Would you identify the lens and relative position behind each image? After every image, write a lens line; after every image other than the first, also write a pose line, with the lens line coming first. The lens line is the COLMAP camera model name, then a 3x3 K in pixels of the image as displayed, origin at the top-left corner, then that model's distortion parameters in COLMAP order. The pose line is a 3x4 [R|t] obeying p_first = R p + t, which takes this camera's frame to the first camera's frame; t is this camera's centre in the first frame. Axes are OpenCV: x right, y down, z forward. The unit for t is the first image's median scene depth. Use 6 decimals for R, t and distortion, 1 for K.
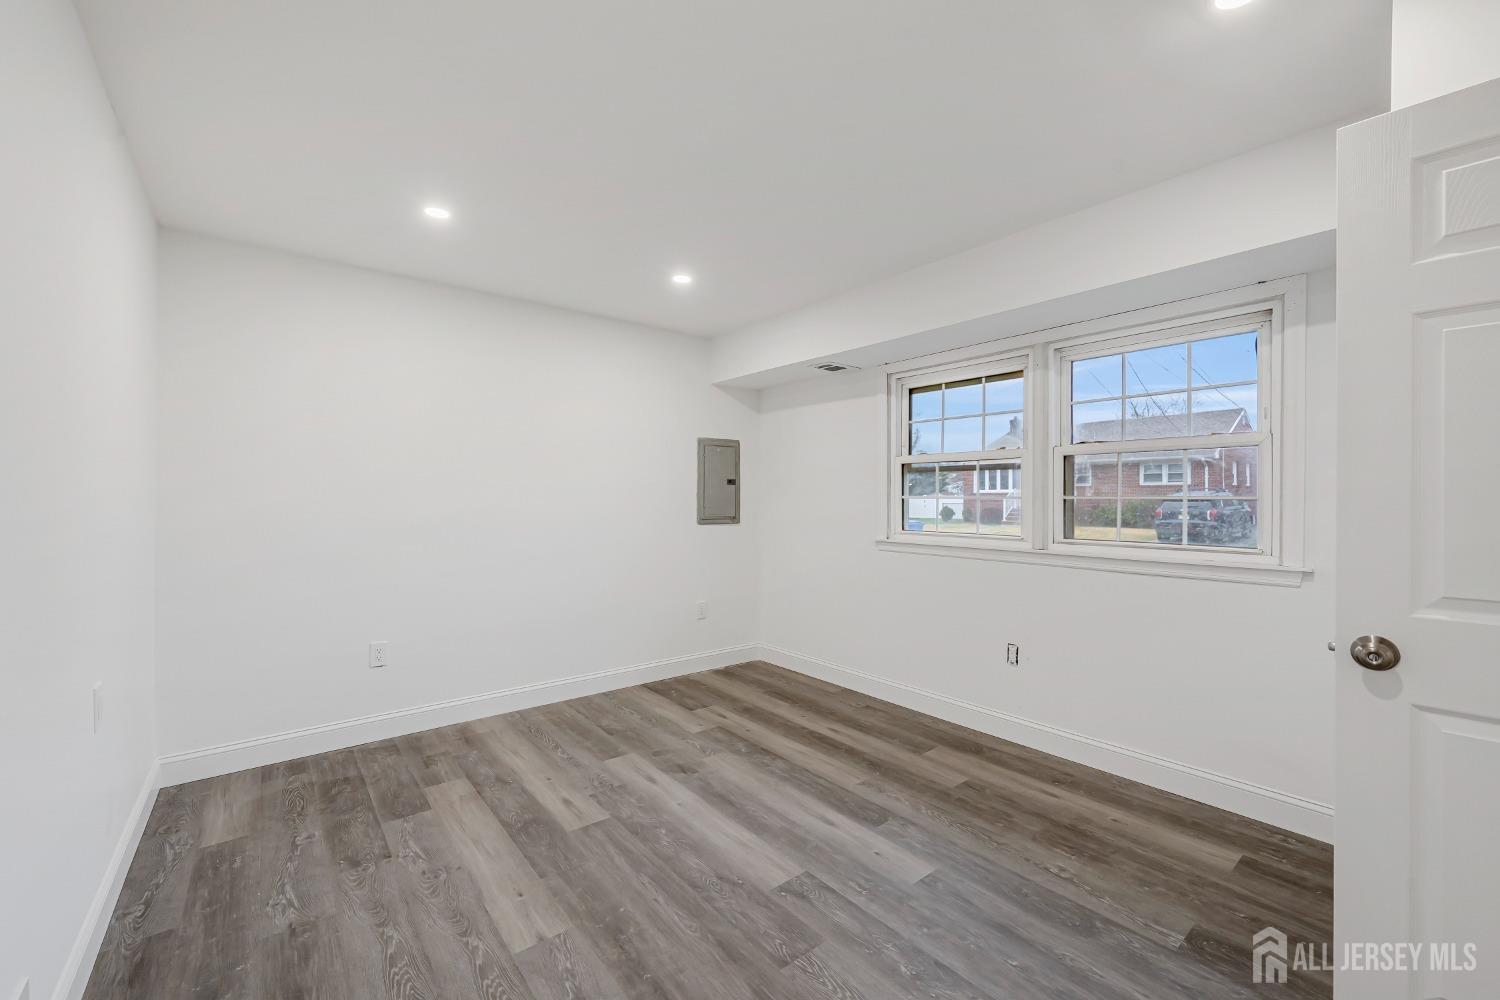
lens RADIAL K [[605.0, 0, 750.0], [0, 605.0, 500.0], [0, 0, 1]] dist [-0.000510, -0.000040]
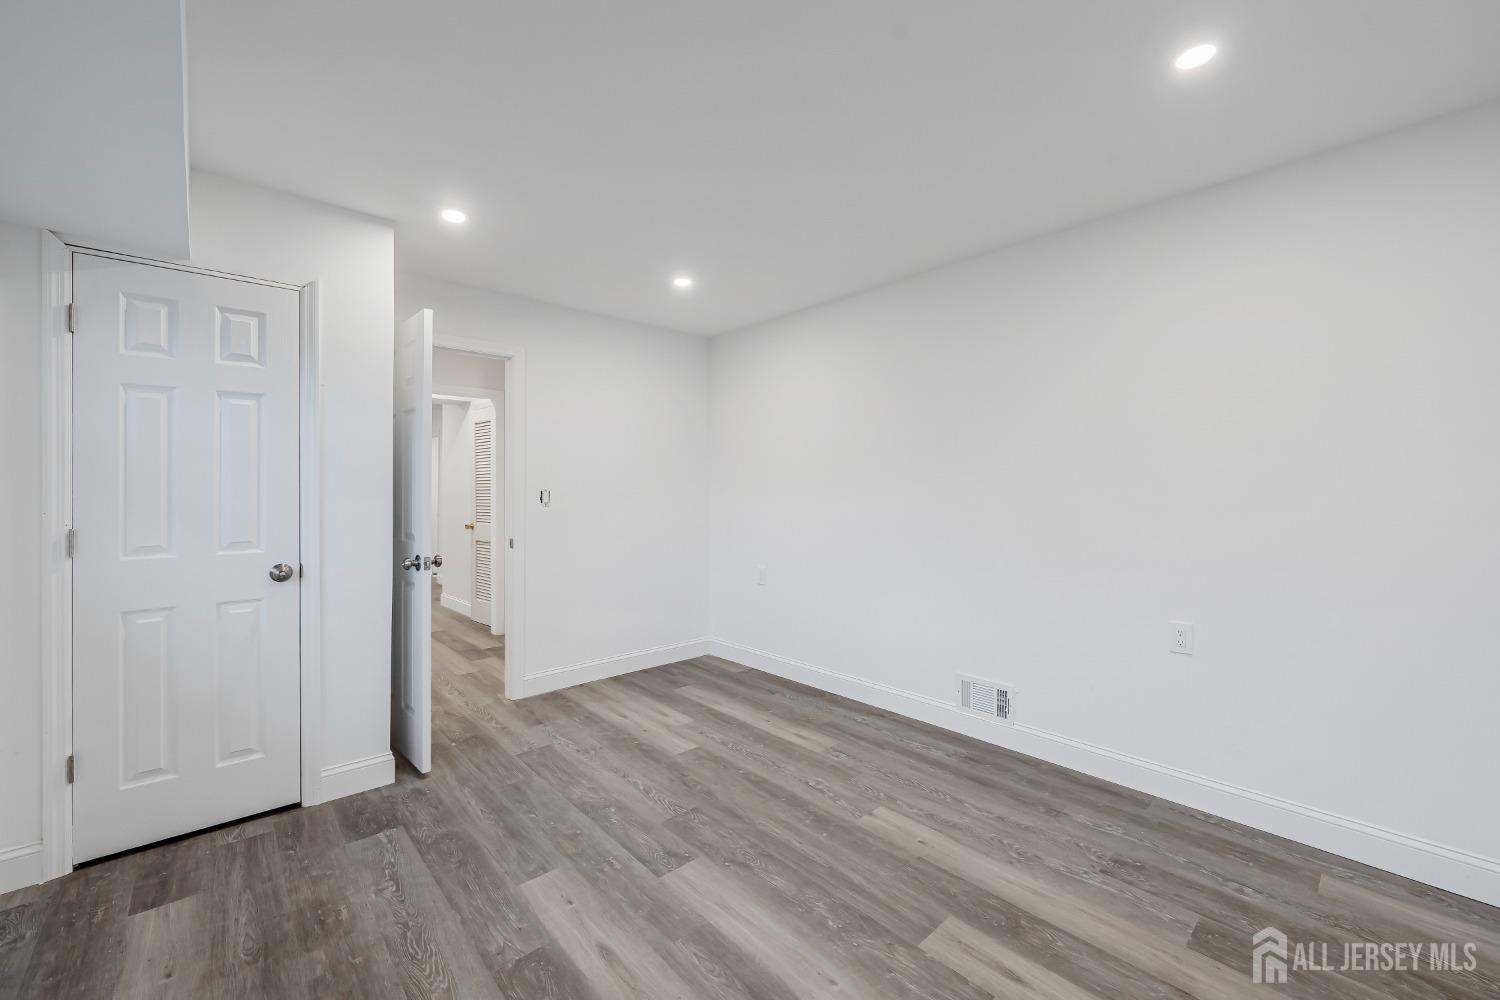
lens RADIAL K [[605.0, 0, 750.0], [0, 605.0, 500.0], [0, 0, 1]] dist [-0.000510, -0.000040]
pose [[-0.998244, 0.001762, -0.059203, 0.004656], [0.000981, 0.999912, 0.013230, -0.000250], [0.059221, 0.013149, -0.998158, 2.022068]]
